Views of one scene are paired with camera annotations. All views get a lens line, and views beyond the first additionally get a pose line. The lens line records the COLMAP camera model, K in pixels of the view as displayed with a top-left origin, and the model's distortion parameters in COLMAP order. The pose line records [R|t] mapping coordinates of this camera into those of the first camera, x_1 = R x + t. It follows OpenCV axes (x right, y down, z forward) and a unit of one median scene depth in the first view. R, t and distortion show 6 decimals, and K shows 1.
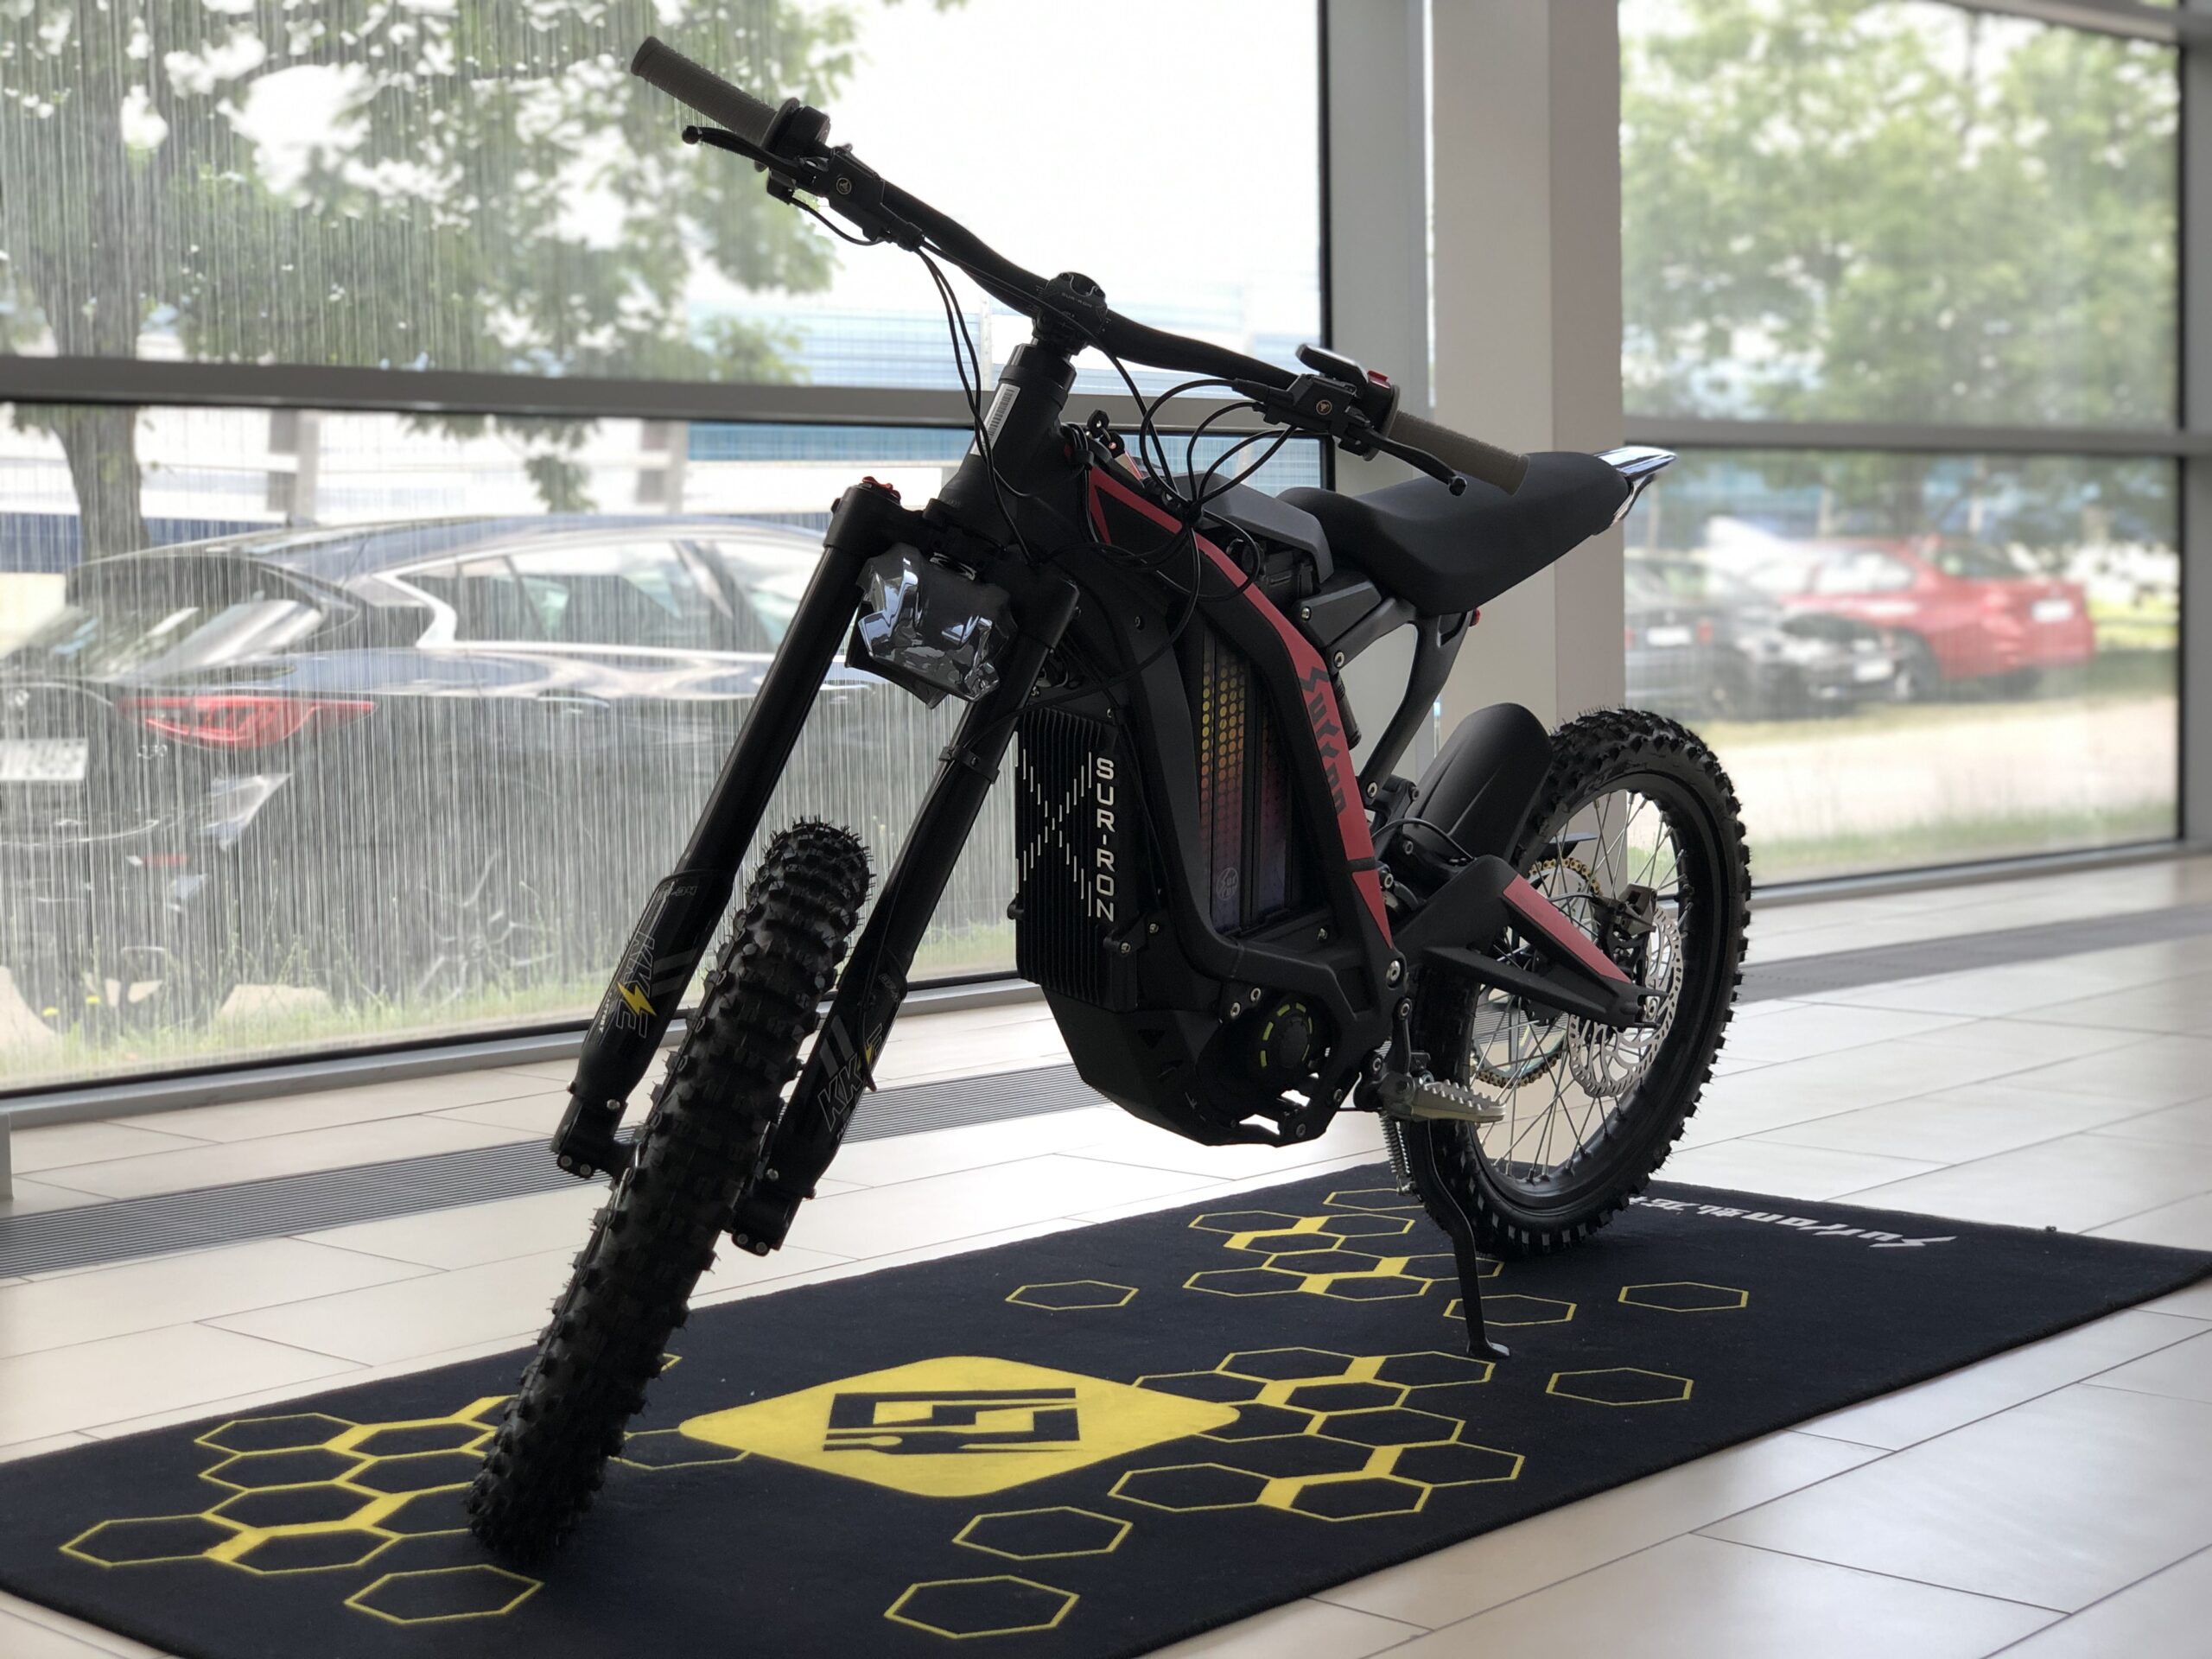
lens RADIAL K [[3330.3, 0, 1106.6], [0, 3330.3, 831.4], [0, 0, 1]] dist [0.018219, 0.000000]
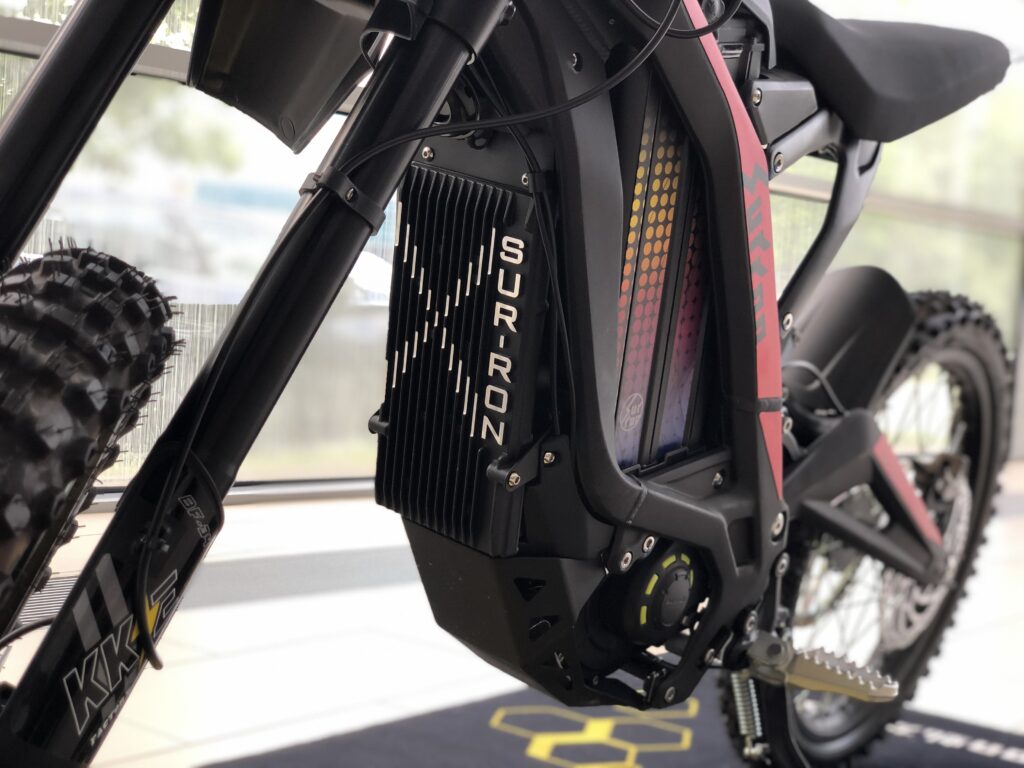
lens RADIAL K [[1541.7, 0, 511.3], [0, 1541.7, 382.7], [0, 0, 1]] dist [0.018219, 0.000000]
pose [[0.993247, 0.083619, 0.080427, -0.026645], [-0.082047, 0.996371, -0.022669, 0.020048], [-0.082031, 0.015917, 0.996503, 0.623057]]
